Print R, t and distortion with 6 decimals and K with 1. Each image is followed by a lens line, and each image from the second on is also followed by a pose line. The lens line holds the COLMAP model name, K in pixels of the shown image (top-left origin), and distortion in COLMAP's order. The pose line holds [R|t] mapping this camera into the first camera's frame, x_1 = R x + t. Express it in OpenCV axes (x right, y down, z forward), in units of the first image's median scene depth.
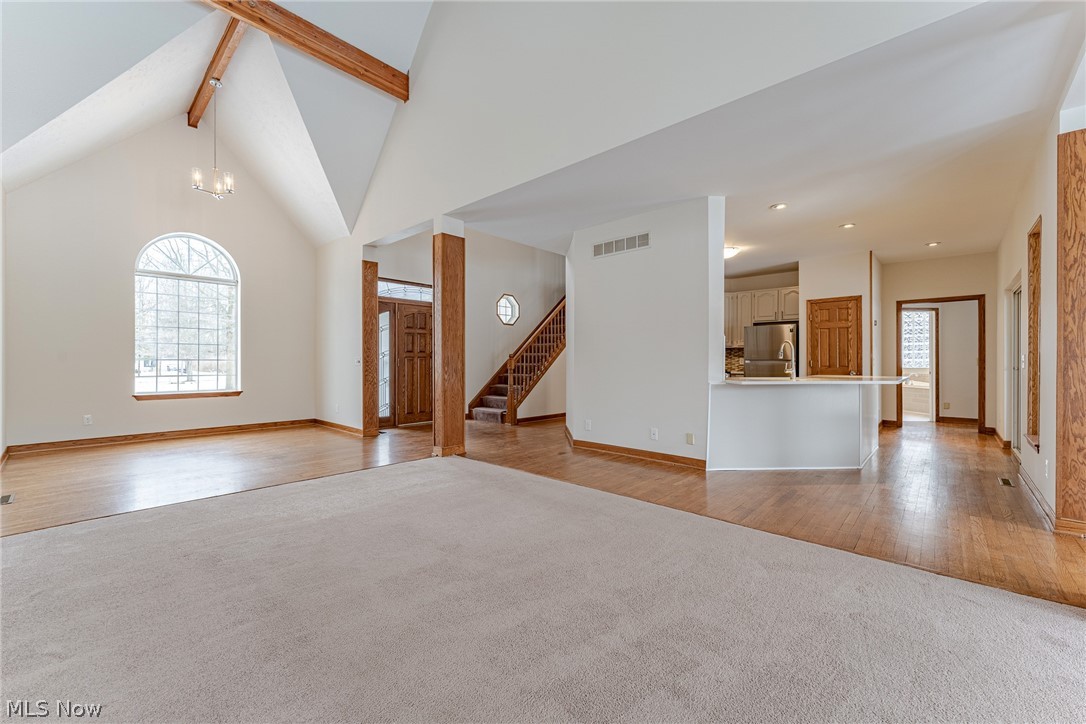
lens RADIAL K [[437.9, 0, 545.5], [0, 437.9, 357.8], [0, 0, 1]] dist [0.006136, 0.000681]
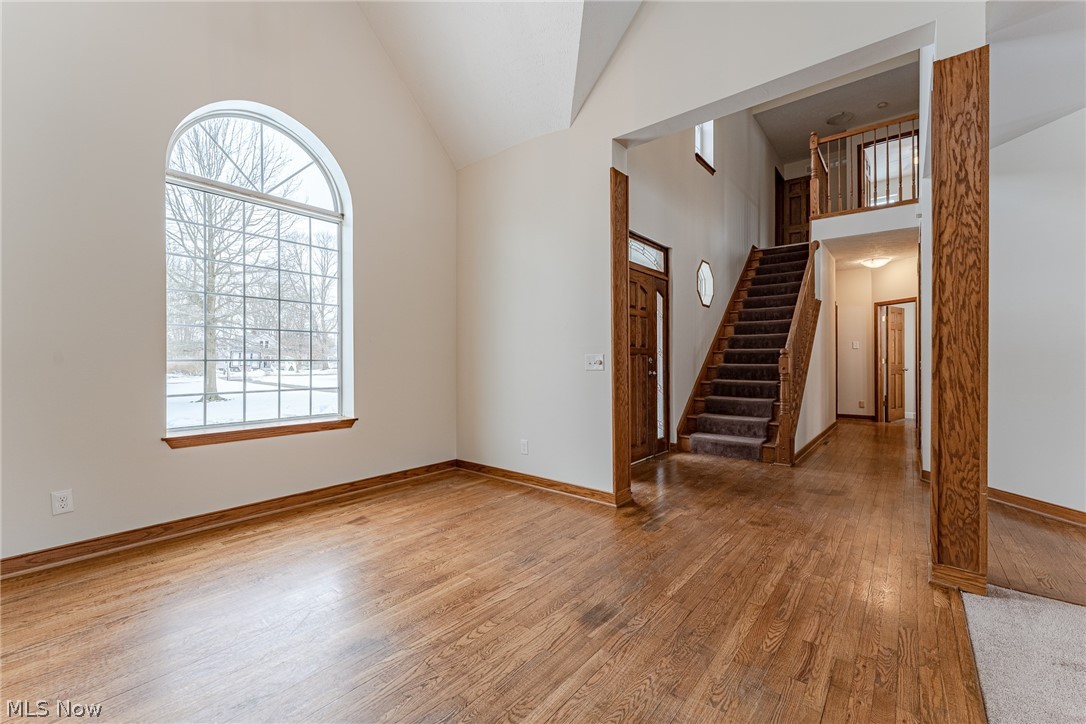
lens RADIAL K [[437.9, 0, 546.9], [0, 437.9, 360.7], [0, 0, 1]] dist [0.006136, 0.000681]
pose [[0.998378, -0.003681, 0.056820, -0.443581], [0.003199, 0.999958, 0.008588, 0.001360], [-0.056849, -0.008392, 0.998347, 0.409745]]
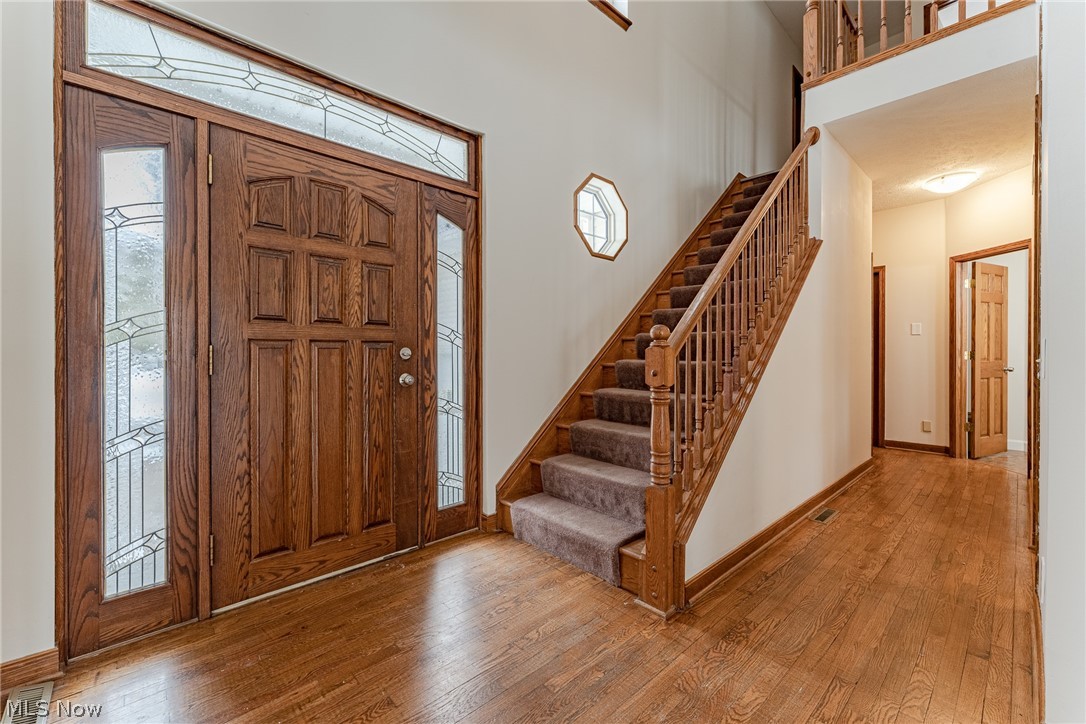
lens RADIAL K [[437.9, 0, 548.9], [0, 437.9, 354.7], [0, 0, 1]] dist [0.006136, 0.000681]
pose [[0.997058, -0.001528, -0.076642, -0.123020], [0.002394, 0.999934, 0.011215, 0.004737], [0.076620, -0.011365, 0.996996, 0.744770]]
